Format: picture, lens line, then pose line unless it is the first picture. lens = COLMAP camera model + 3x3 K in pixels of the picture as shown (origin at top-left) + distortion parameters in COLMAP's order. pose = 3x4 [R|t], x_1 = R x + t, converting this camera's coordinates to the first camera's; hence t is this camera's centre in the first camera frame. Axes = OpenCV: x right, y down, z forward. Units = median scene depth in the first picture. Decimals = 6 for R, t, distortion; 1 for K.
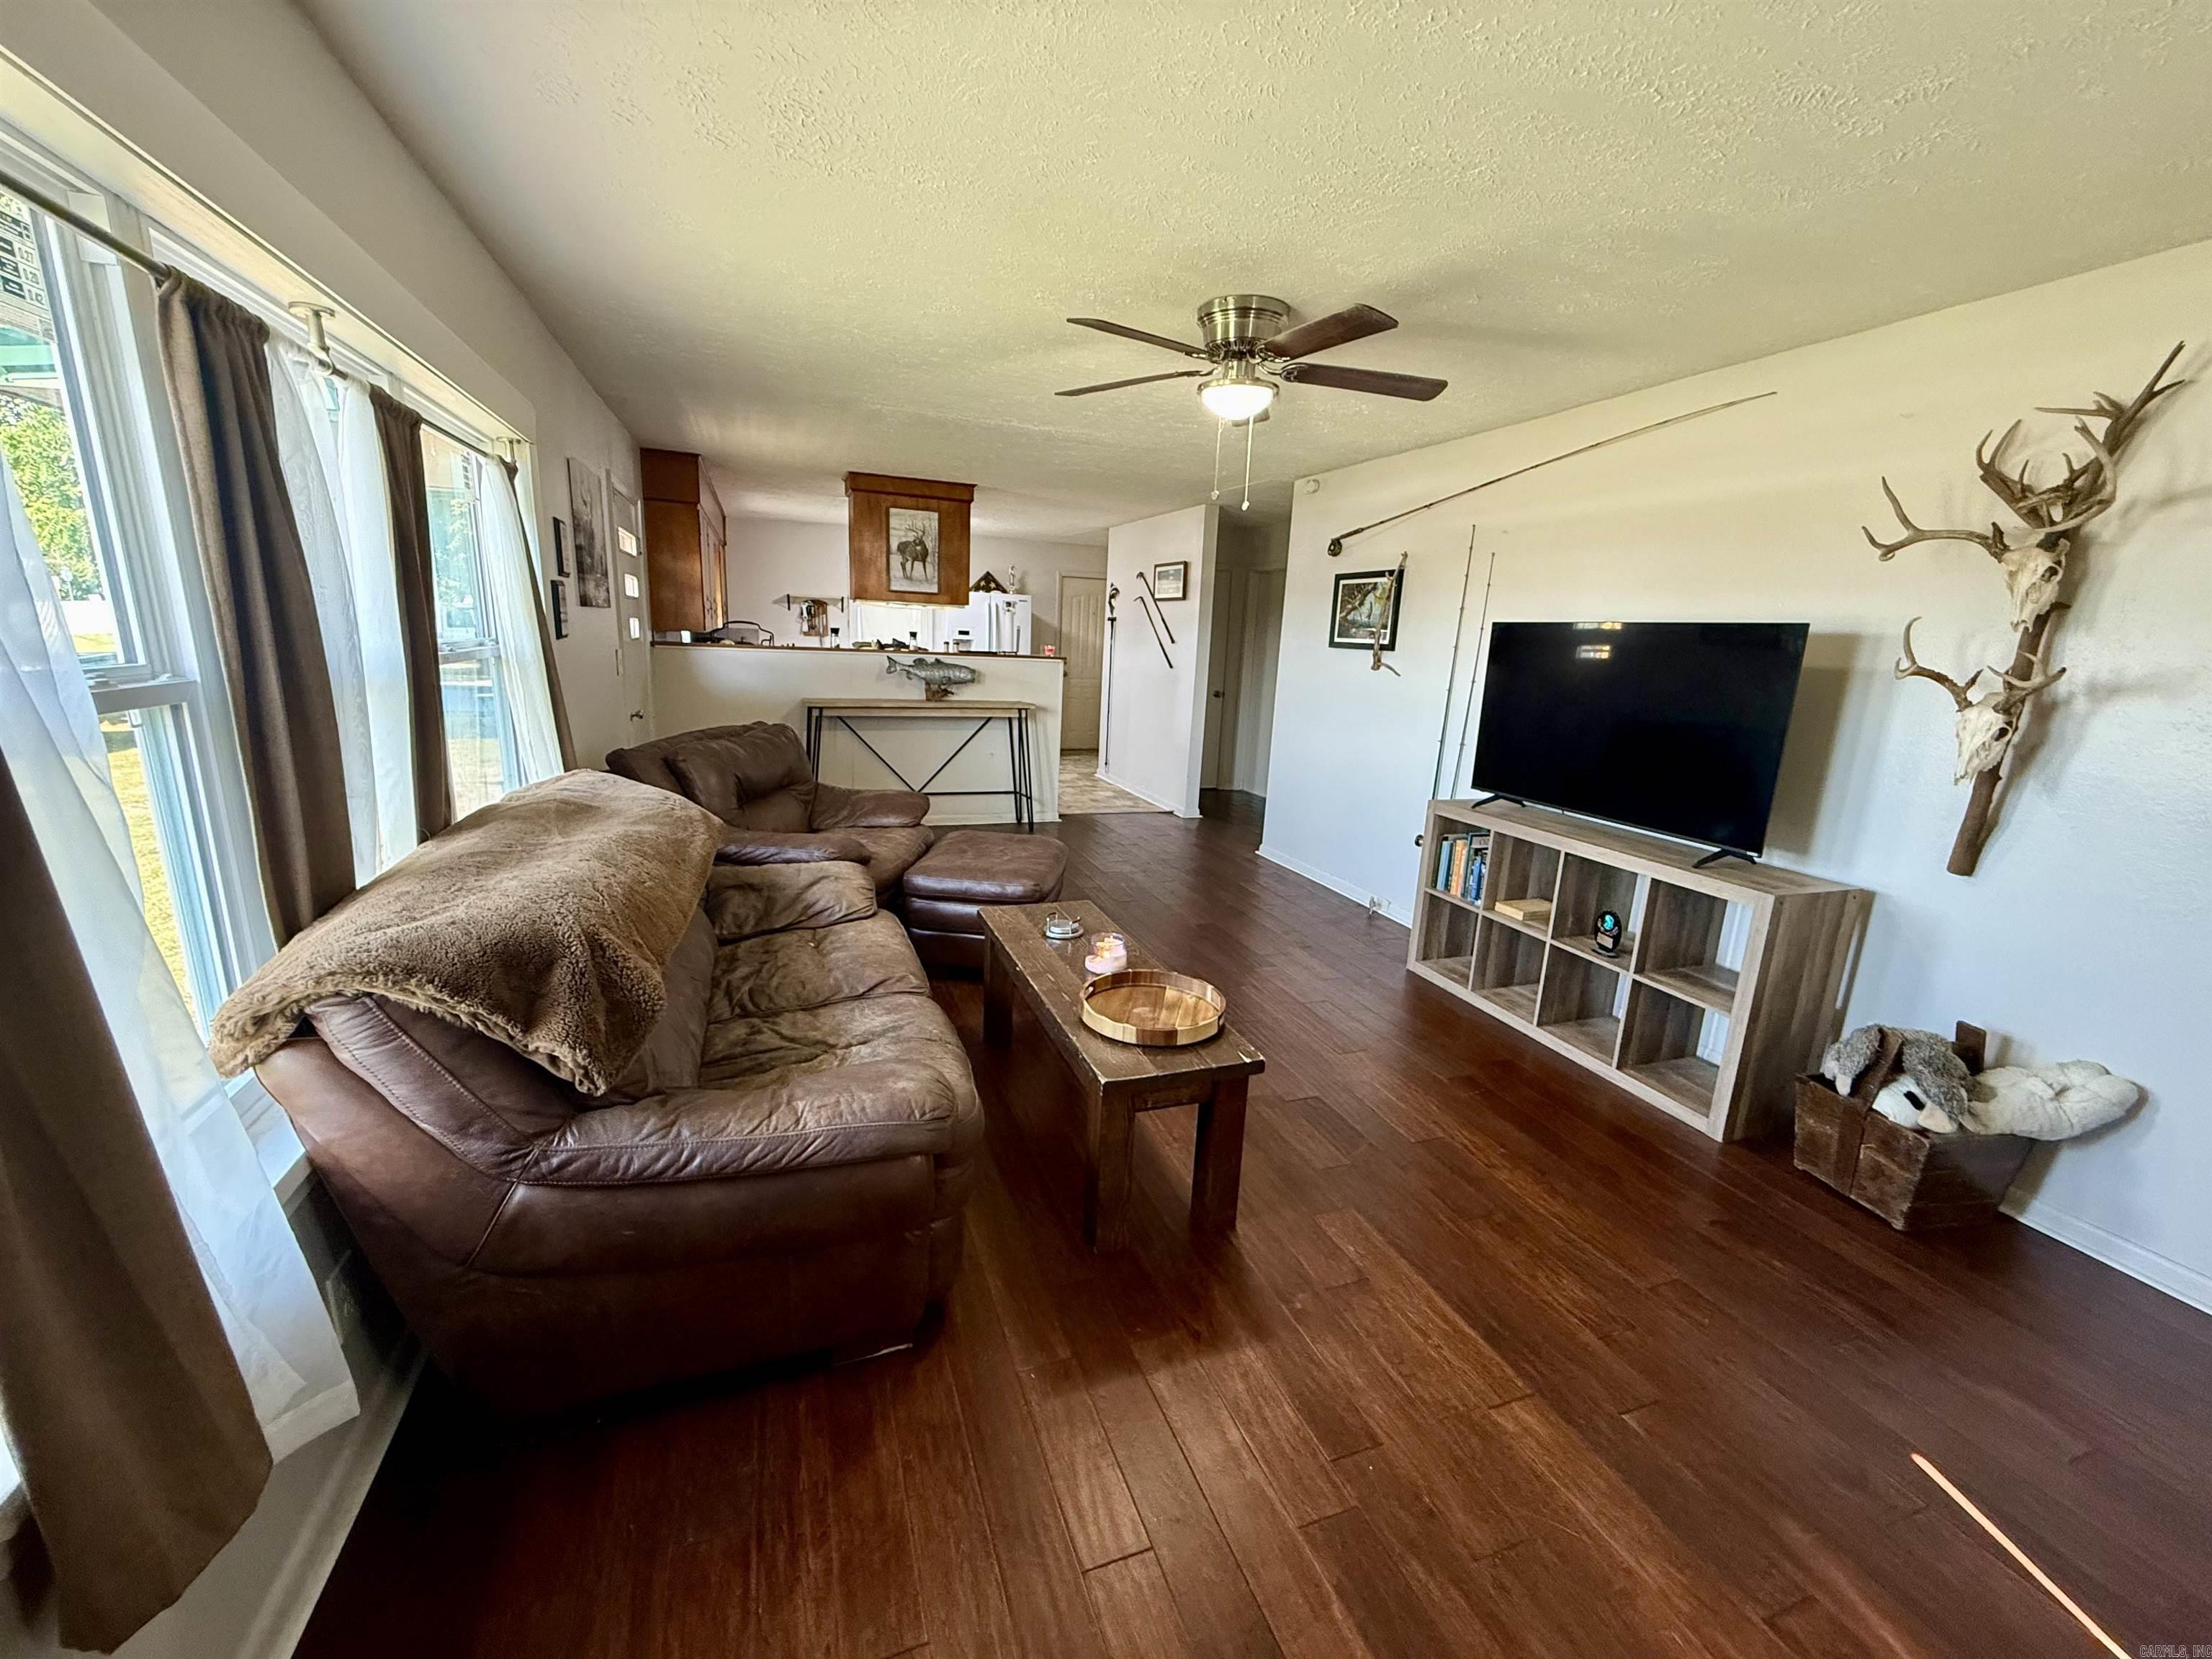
lens RADIAL K [[881.0, 0, 1111.7], [0, 881.0, 833.1], [0, 0, 1]] dist [0.000798, -0.000014]
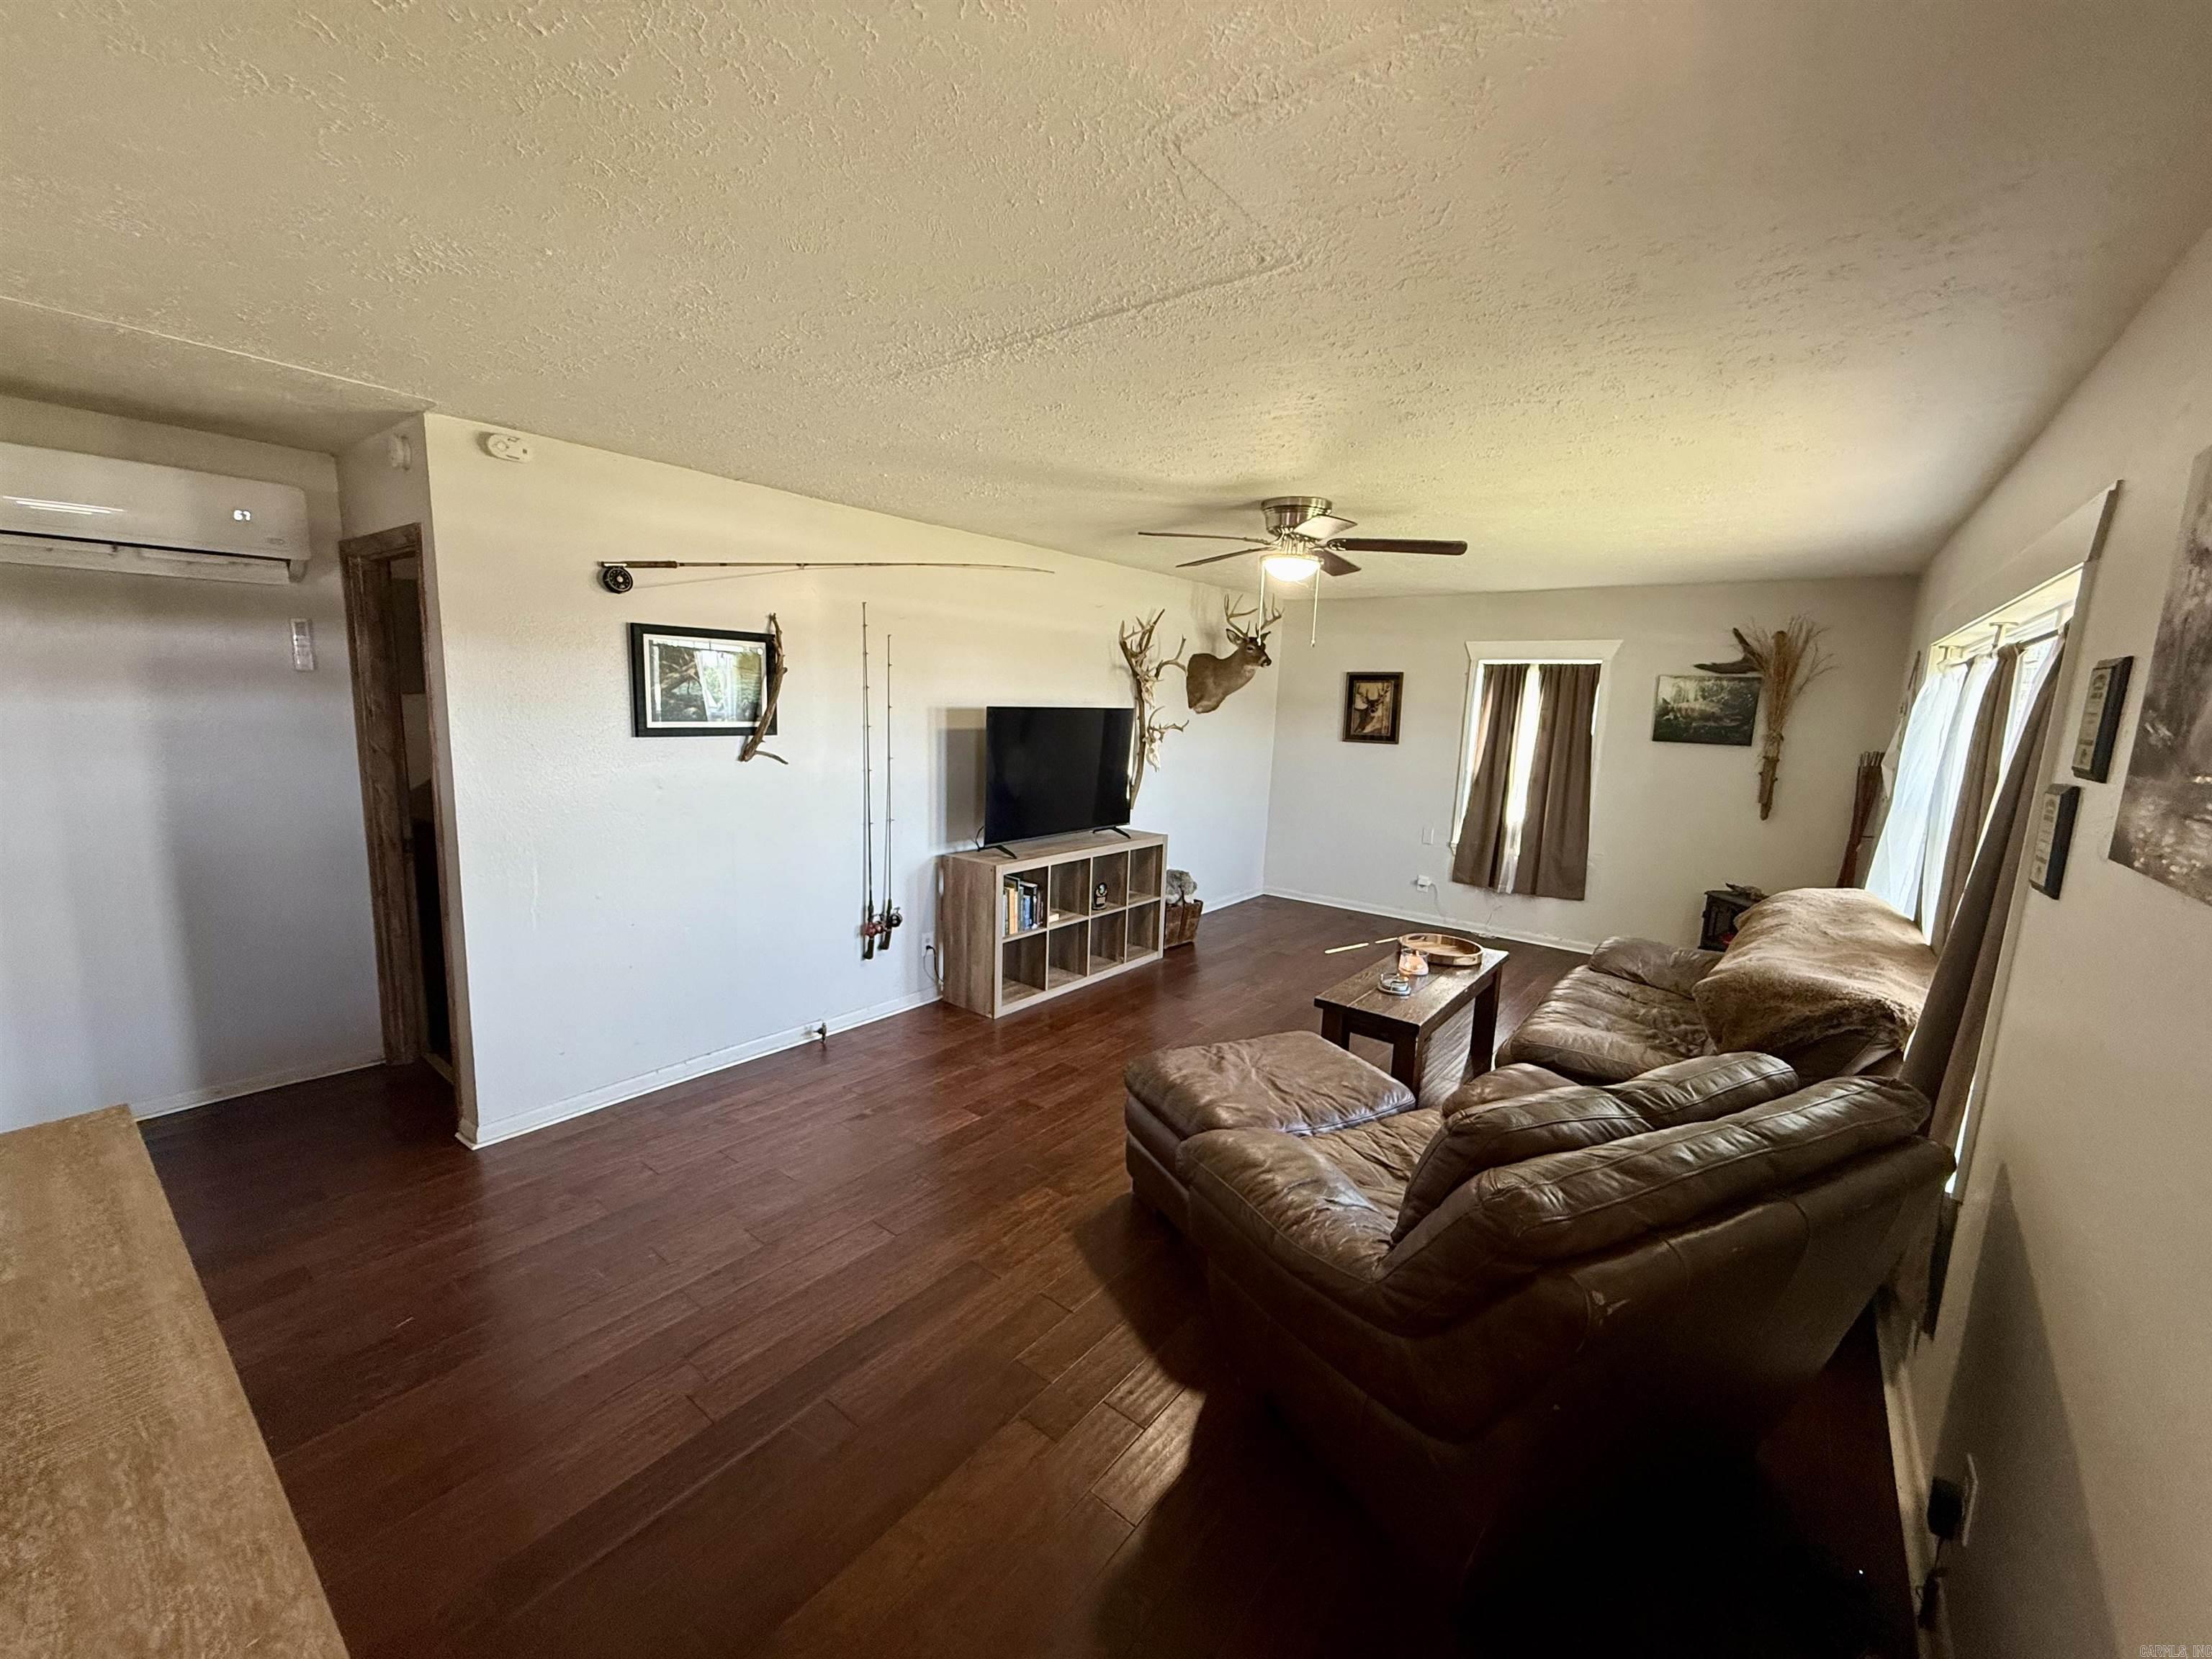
lens RADIAL K [[881.0, 0, 1102.8], [0, 881.0, 832.0], [0, 0, 1]] dist [0.000798, -0.000014]
pose [[-0.512550, -0.195512, 0.836102, -0.491183], [0.132012, 0.944213, 0.301719, -0.308977], [-0.848449, 0.265022, -0.458147, 1.080641]]
